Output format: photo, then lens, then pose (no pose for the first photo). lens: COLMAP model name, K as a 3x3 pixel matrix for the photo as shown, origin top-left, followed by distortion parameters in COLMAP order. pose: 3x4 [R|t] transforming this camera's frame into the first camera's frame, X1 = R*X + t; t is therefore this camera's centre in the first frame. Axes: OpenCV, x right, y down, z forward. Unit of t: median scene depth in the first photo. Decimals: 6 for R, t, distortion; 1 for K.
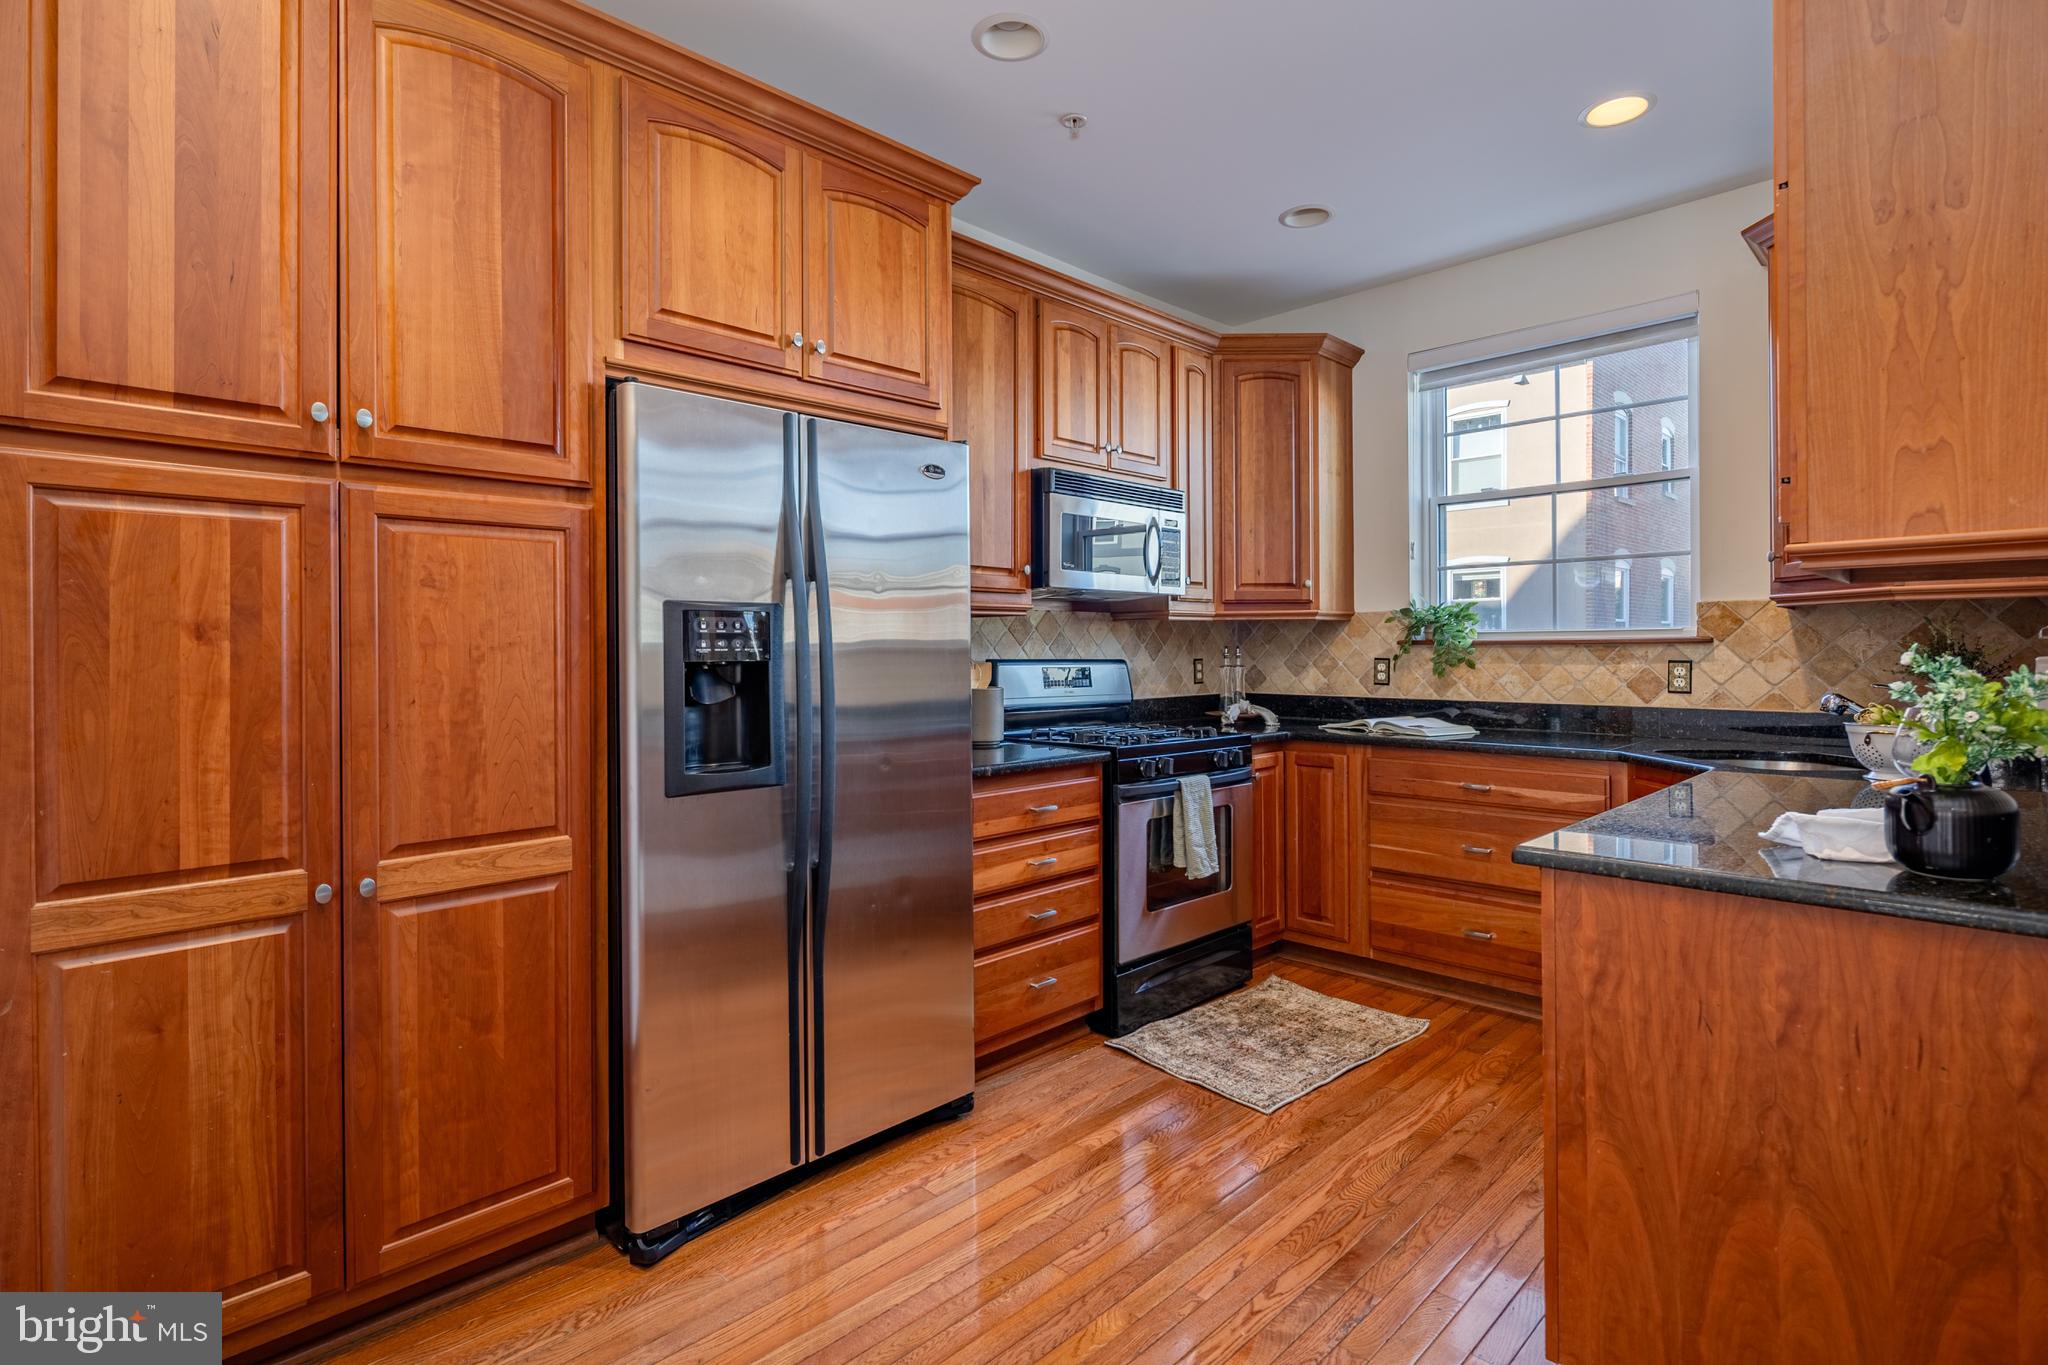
lens RADIAL K [[998.6, 0, 1017.3], [0, 998.6, 650.8], [0, 0, 1]] dist [-0.002846, -0.001291]
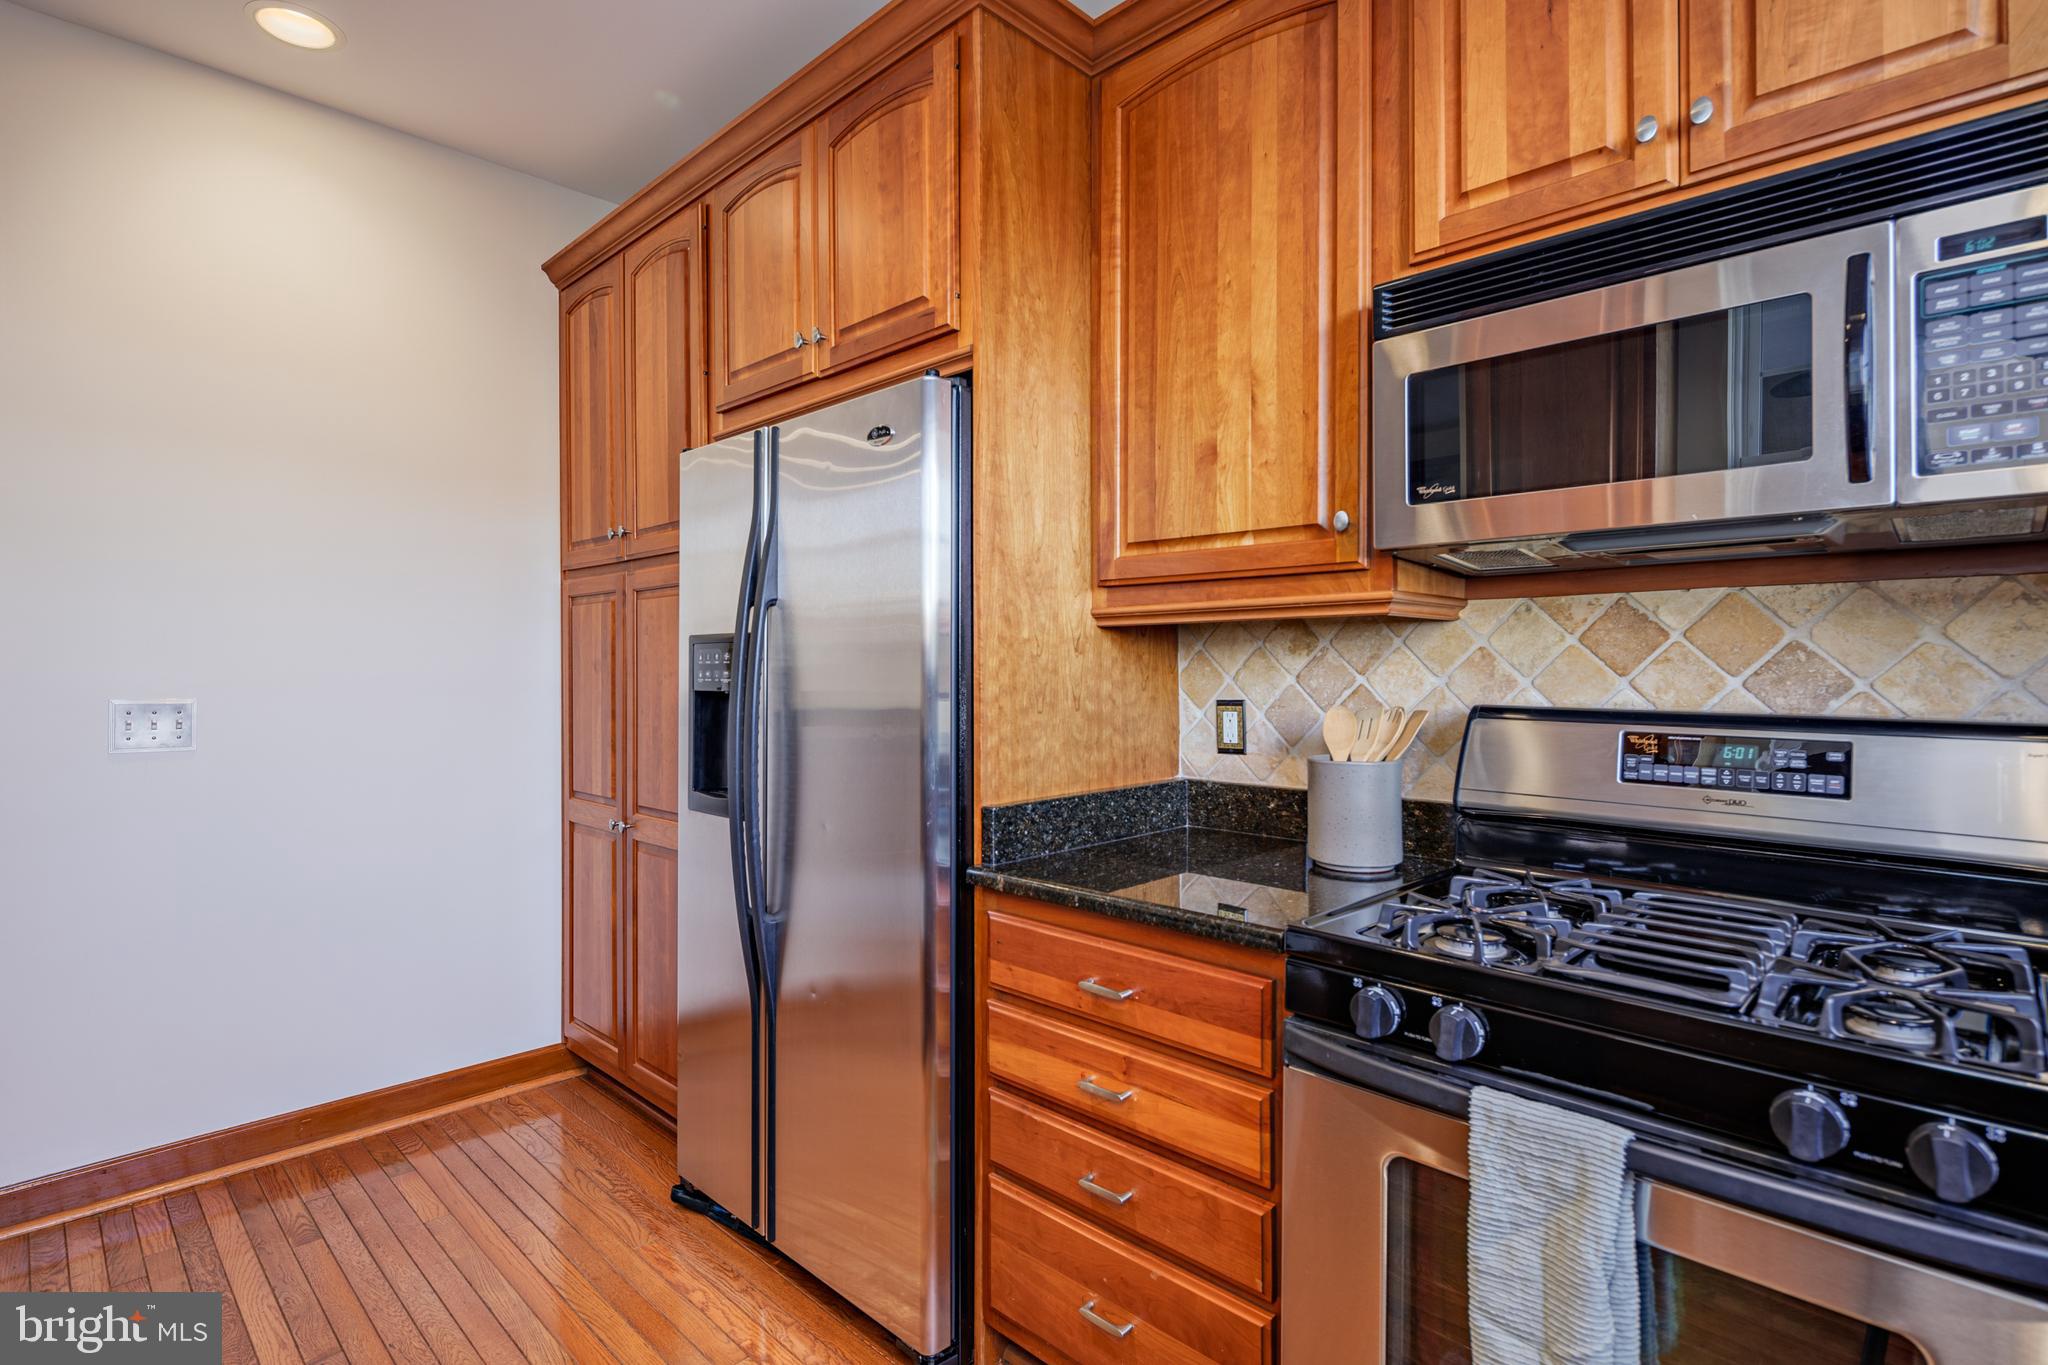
lens RADIAL K [[996.0, 0, 1016.5], [0, 996.0, 670.3], [0, 0, 1]] dist [0.001220, -0.000445]
pose [[0.013764, 0.005188, -0.999892, 0.503305], [-0.001839, 0.999985, 0.005164, -0.011496], [0.999904, 0.001768, 0.013773, 0.865643]]
